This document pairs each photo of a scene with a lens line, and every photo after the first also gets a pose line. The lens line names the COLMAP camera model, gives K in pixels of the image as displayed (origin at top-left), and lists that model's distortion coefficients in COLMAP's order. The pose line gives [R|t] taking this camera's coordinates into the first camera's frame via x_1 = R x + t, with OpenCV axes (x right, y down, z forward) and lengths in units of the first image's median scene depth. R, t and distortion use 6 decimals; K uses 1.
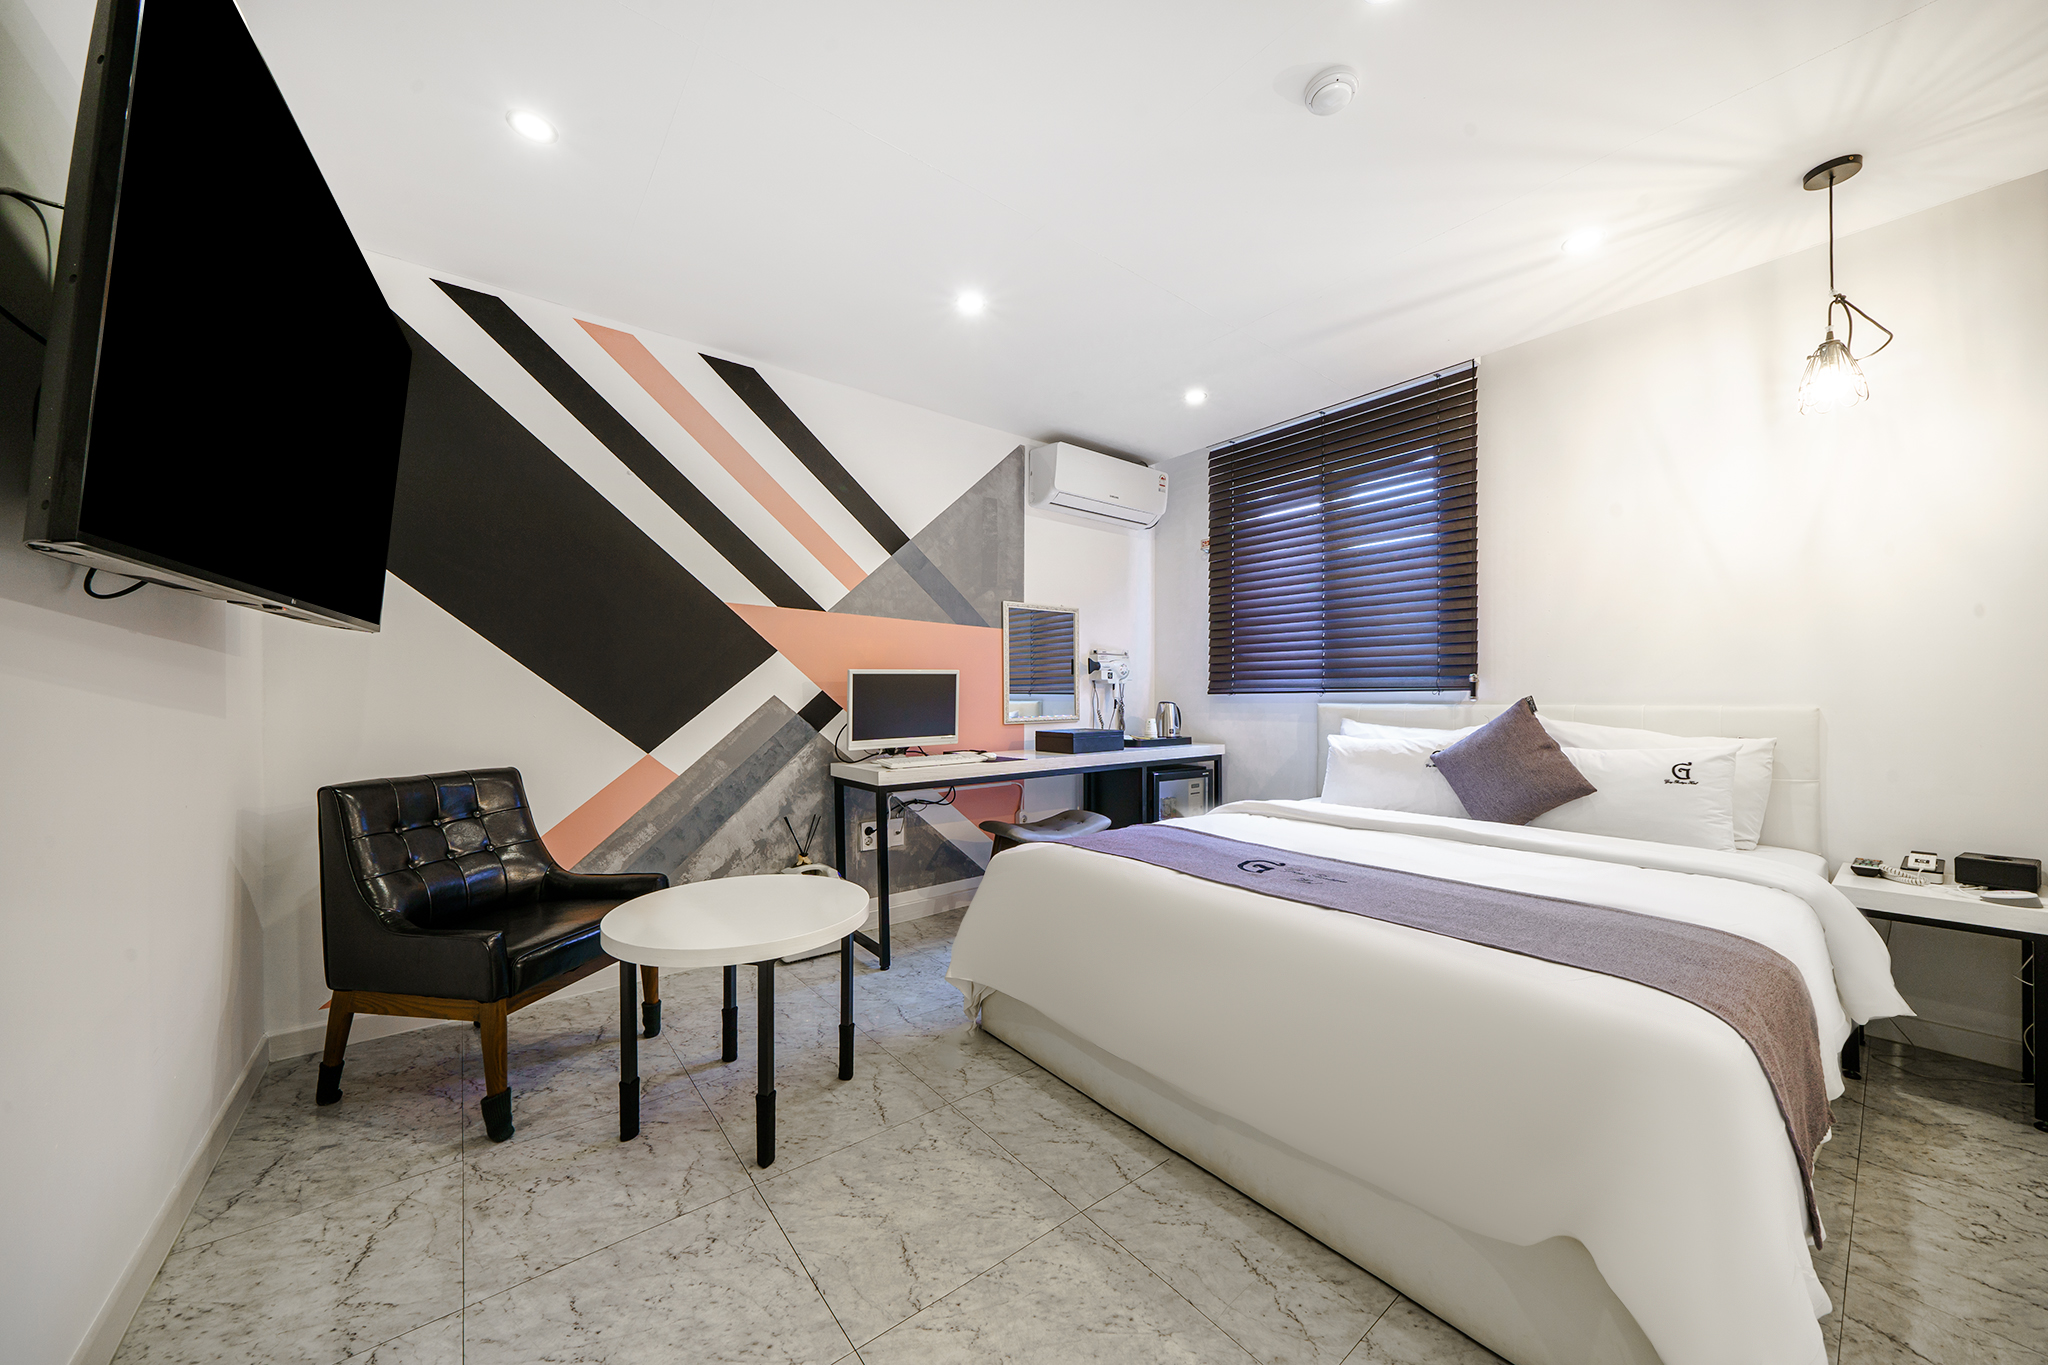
lens RADIAL K [[712.0, 0, 1020.9], [0, 712.0, 692.0], [0, 0, 1]] dist [-0.003385, -0.000197]
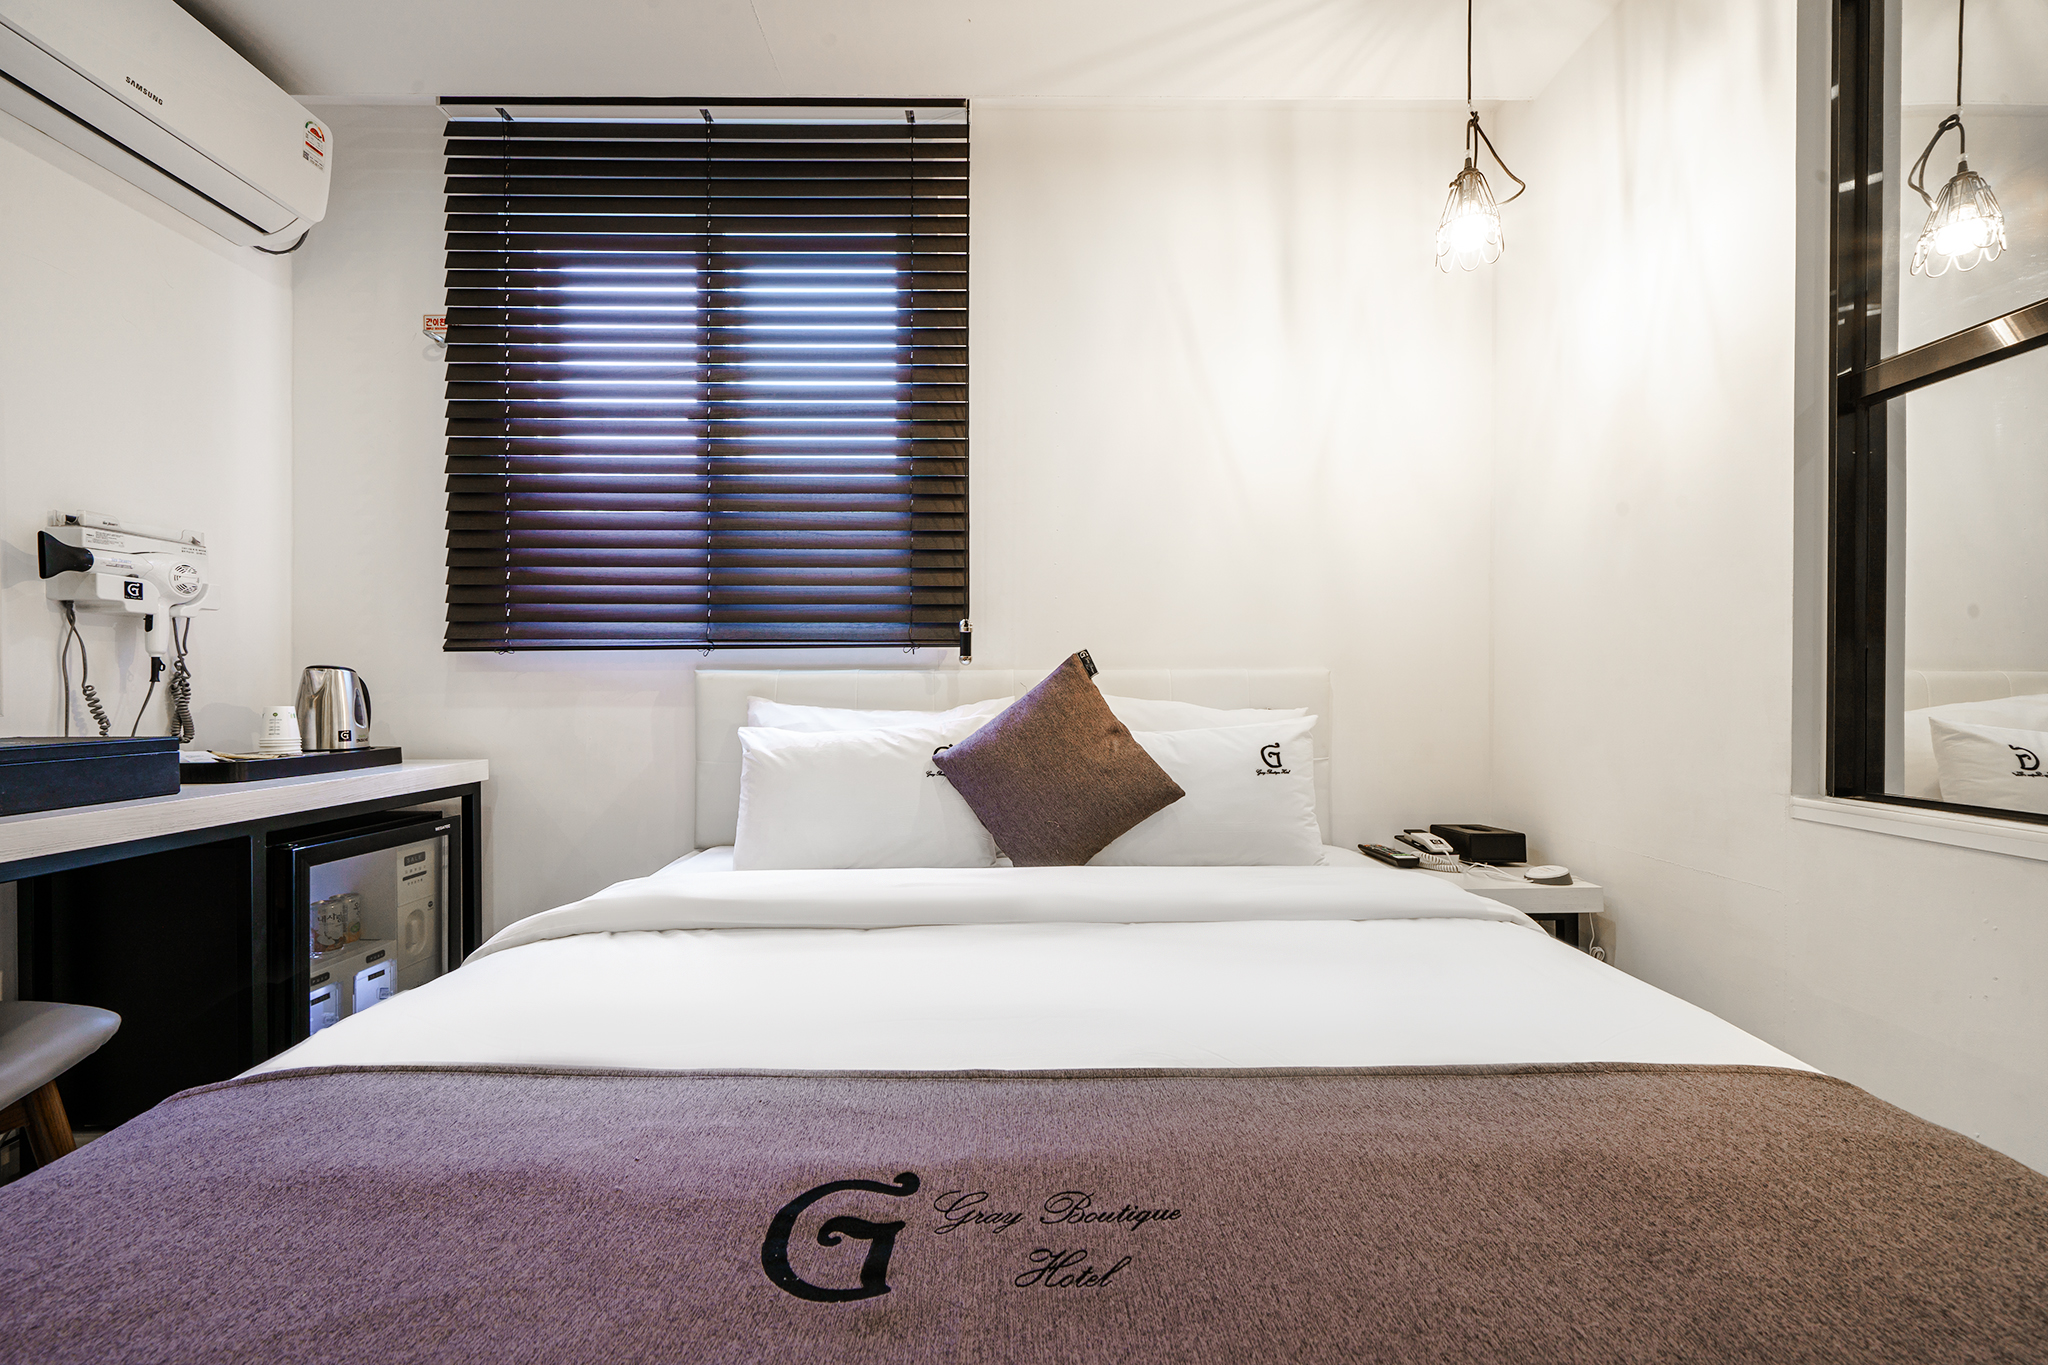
lens RADIAL K [[846.5, 0, 1024.6], [0, 846.5, 695.5], [0, 0, 1]] dist [-0.003759, 0.000778]
pose [[0.618795, -0.003940, 0.785542, 0.077299], [-0.004510, 0.999953, 0.008568, 0.028518], [-0.785539, -0.008844, 0.618749, 0.423803]]
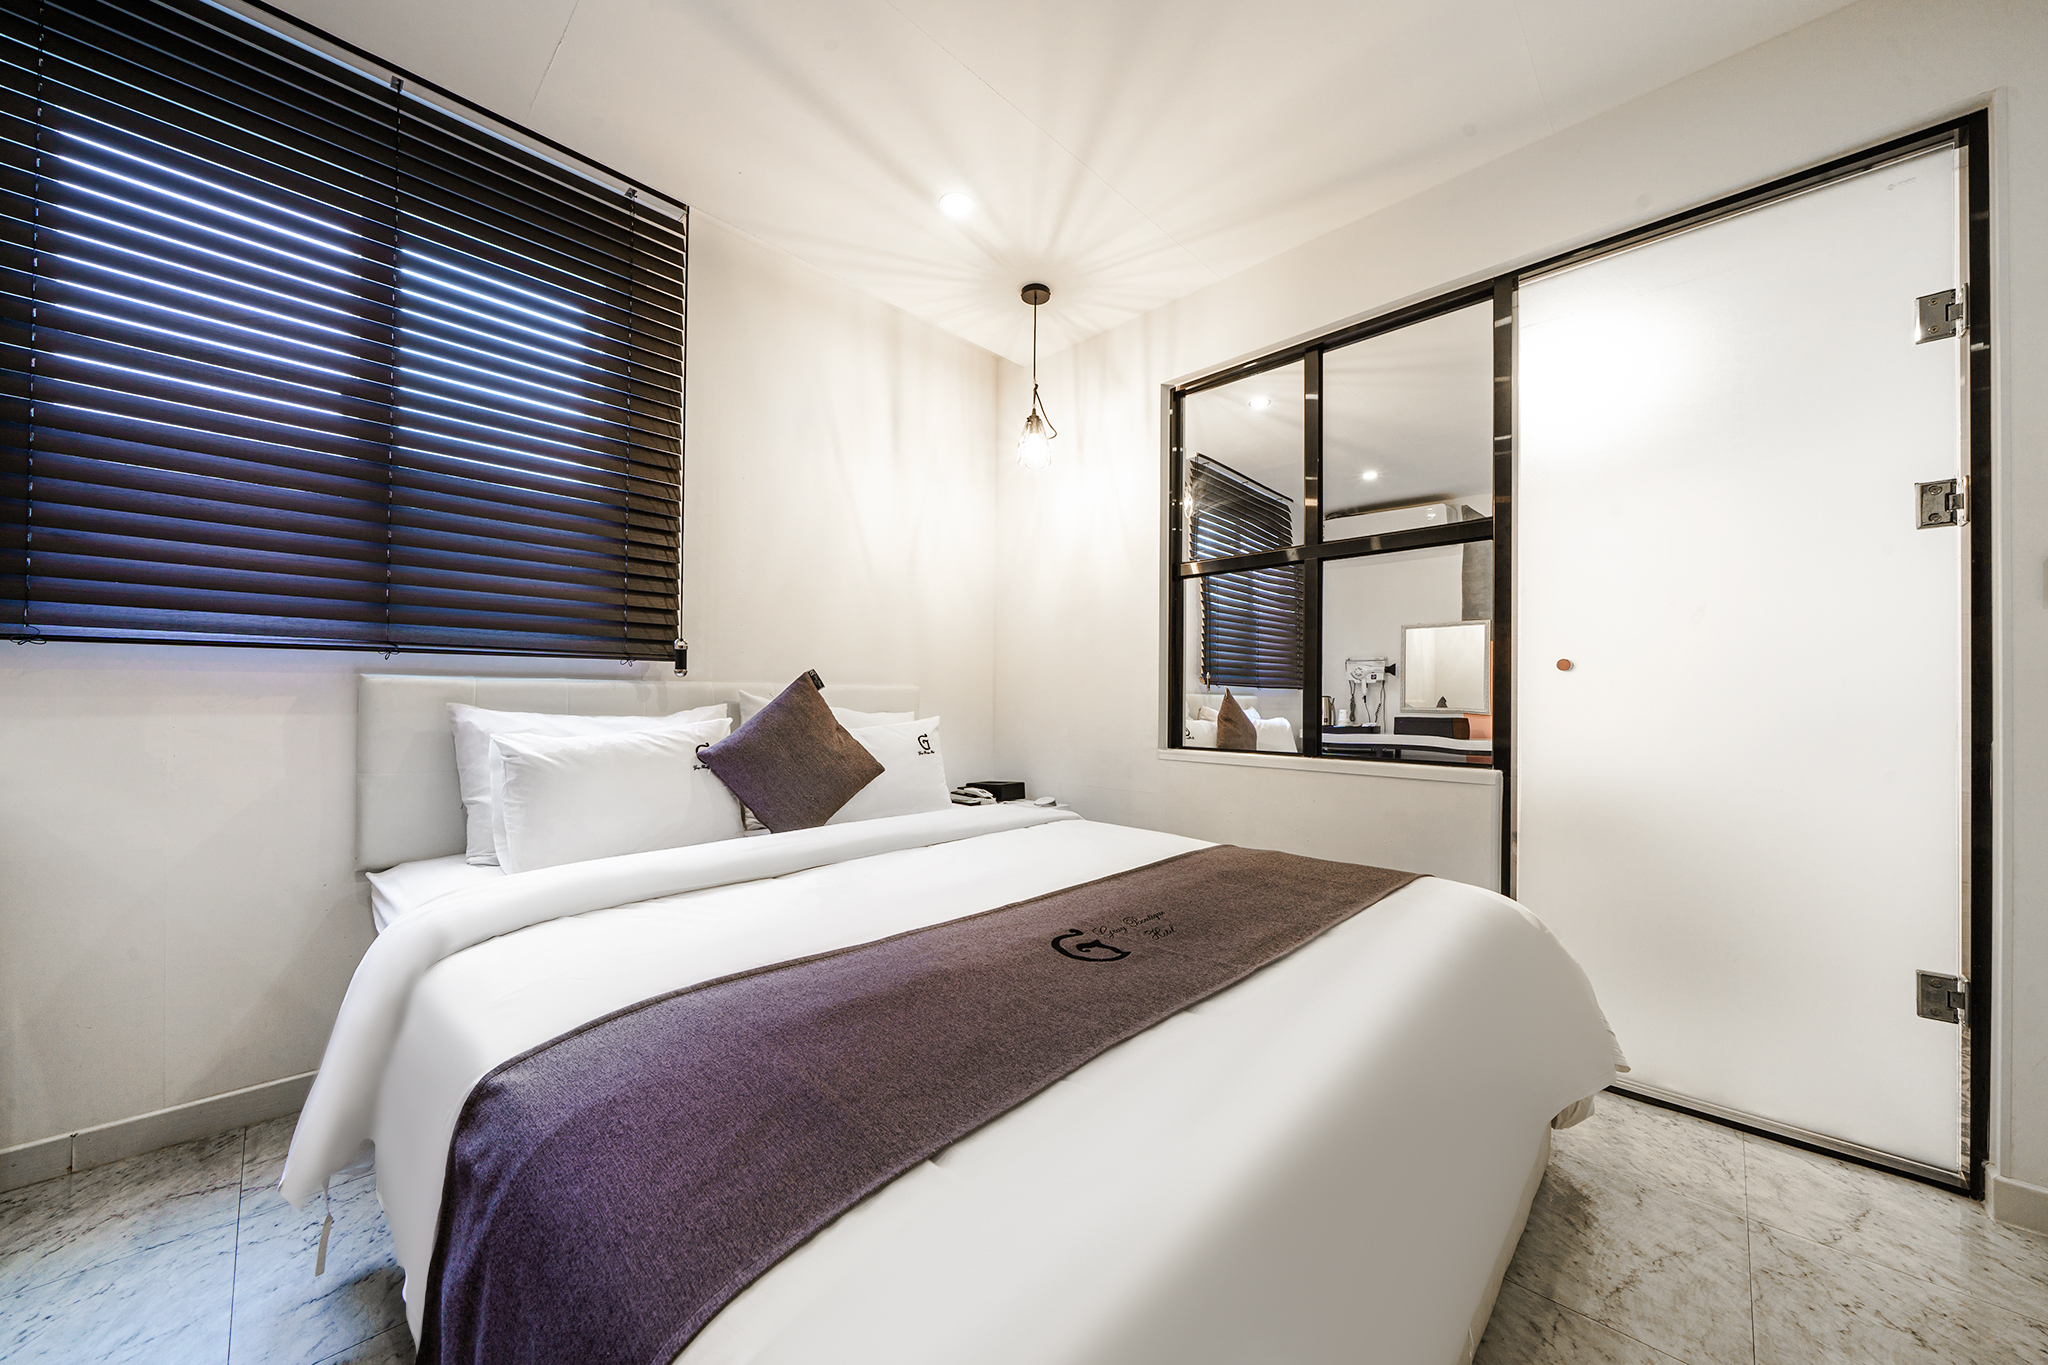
lens RADIAL K [[720.6, 0, 1034.7], [0, 720.6, 695.3], [0, 0, 1]] dist [-0.007153, -0.000165]
pose [[-0.137800, 0.006999, 0.990435, -0.120467], [-0.012554, 0.999882, -0.008813, 0.029250], [-0.990380, -0.013648, -0.137696, 0.619231]]
